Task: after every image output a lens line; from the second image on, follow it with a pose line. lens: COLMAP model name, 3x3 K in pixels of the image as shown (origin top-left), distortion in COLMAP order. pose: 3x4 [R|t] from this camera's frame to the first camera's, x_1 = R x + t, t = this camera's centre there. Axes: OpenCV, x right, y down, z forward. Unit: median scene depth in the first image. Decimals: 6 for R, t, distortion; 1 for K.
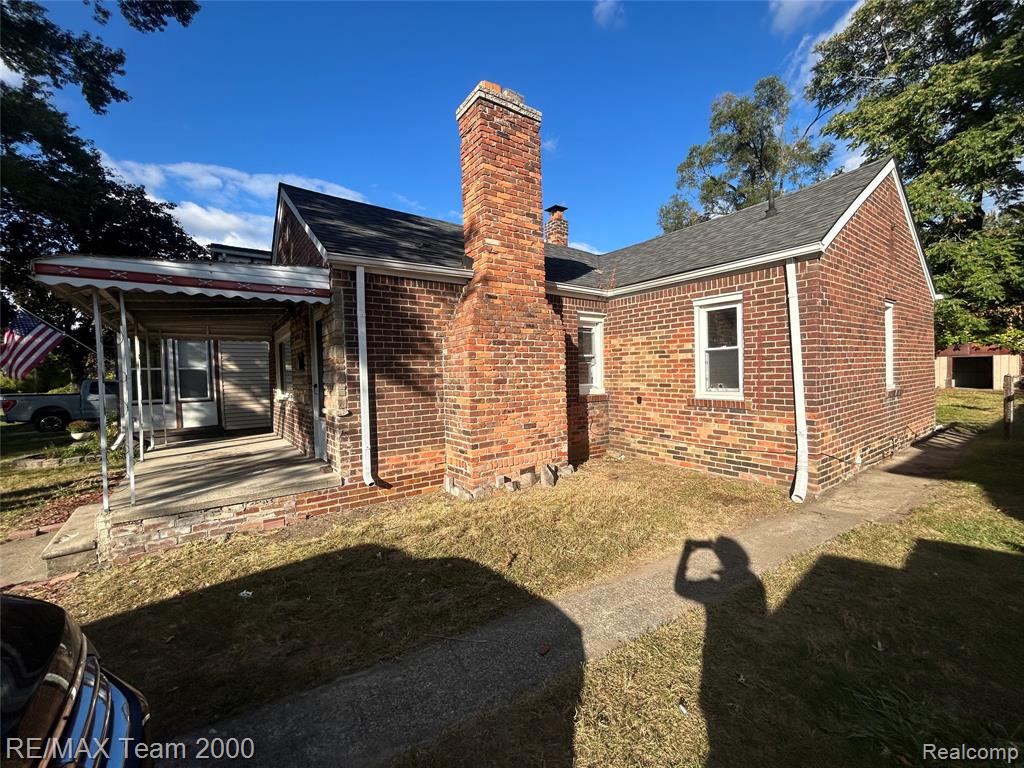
lens RADIAL K [[417.6, 0, 515.4], [0, 417.6, 385.7], [0, 0, 1]] dist [-0.001358, 0.000168]
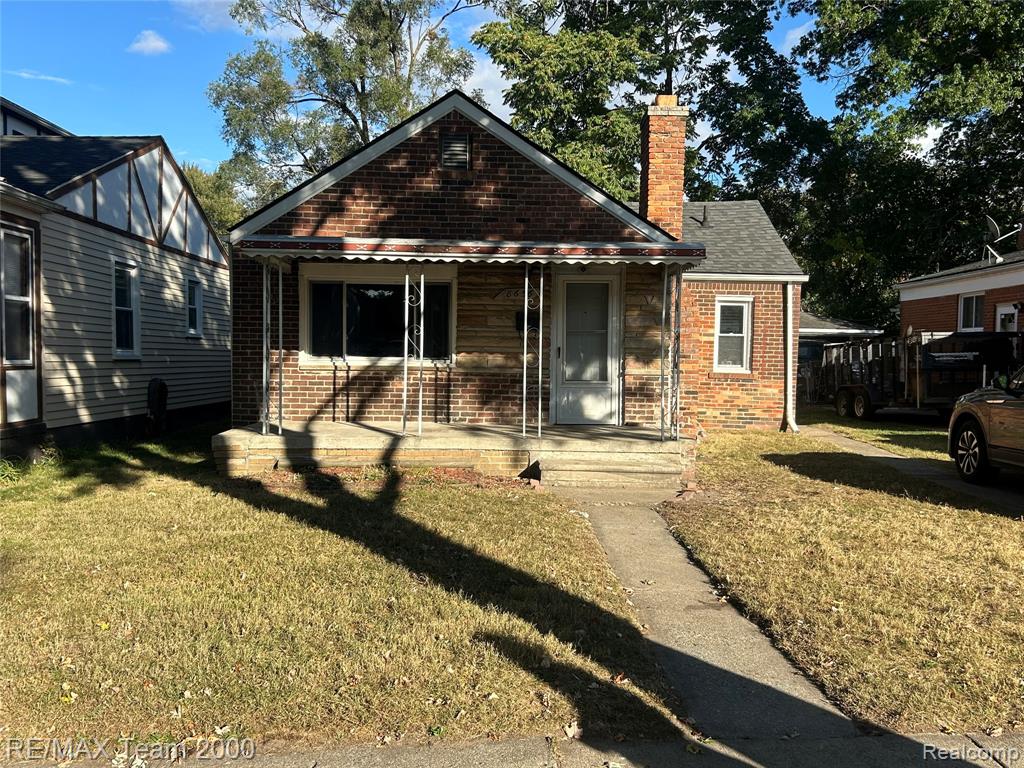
lens RADIAL K [[926.3, 0, 504.9], [0, 926.3, 409.9], [0, 0, 1]] dist [0.044891, -0.011436]
pose [[0.581988, -0.007587, 0.813162, -2.275495], [-0.013237, 0.999736, 0.018801, 0.101049], [-0.813090, -0.021706, 0.581734, -0.139358]]
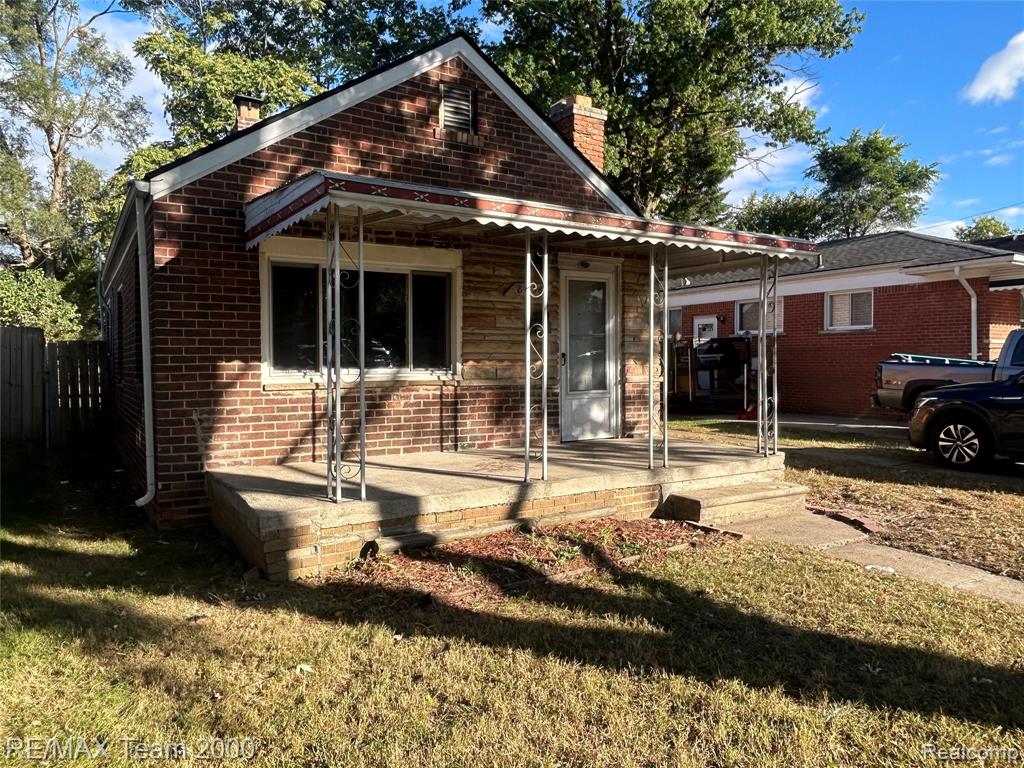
lens RADIAL K [[732.7, 0, 507.0], [0, 732.7, 384.2], [0, 0, 1]] dist [-0.013283, 0.004675]
pose [[0.071492, 0.000048, 0.997441, -1.934965], [0.024313, 0.999703, -0.001791, 0.057391], [-0.997145, 0.024379, 0.071470, 1.009109]]
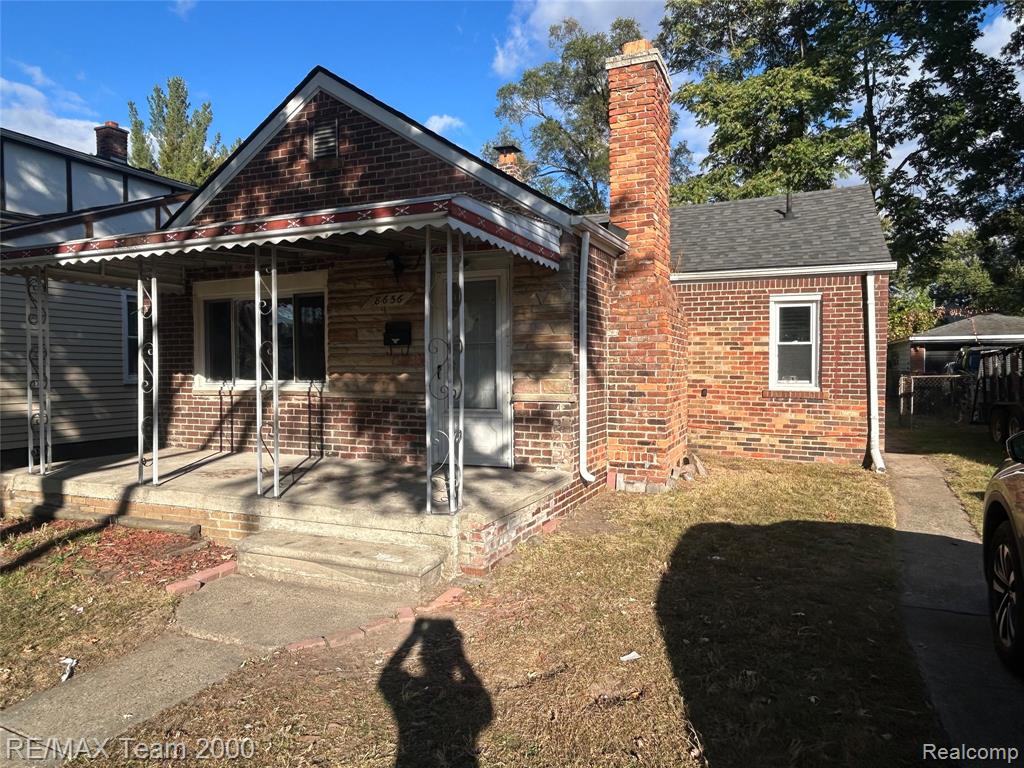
lens RADIAL K [[661.8, 0, 506.9], [0, 661.8, 385.1], [0, 0, 1]] dist [-0.010694, 0.012764]
pose [[0.863110, 0.014202, 0.504817, -0.967124], [-0.010986, 0.999896, -0.009346, 0.040789], [-0.504897, 0.002521, 0.863176, -0.086592]]
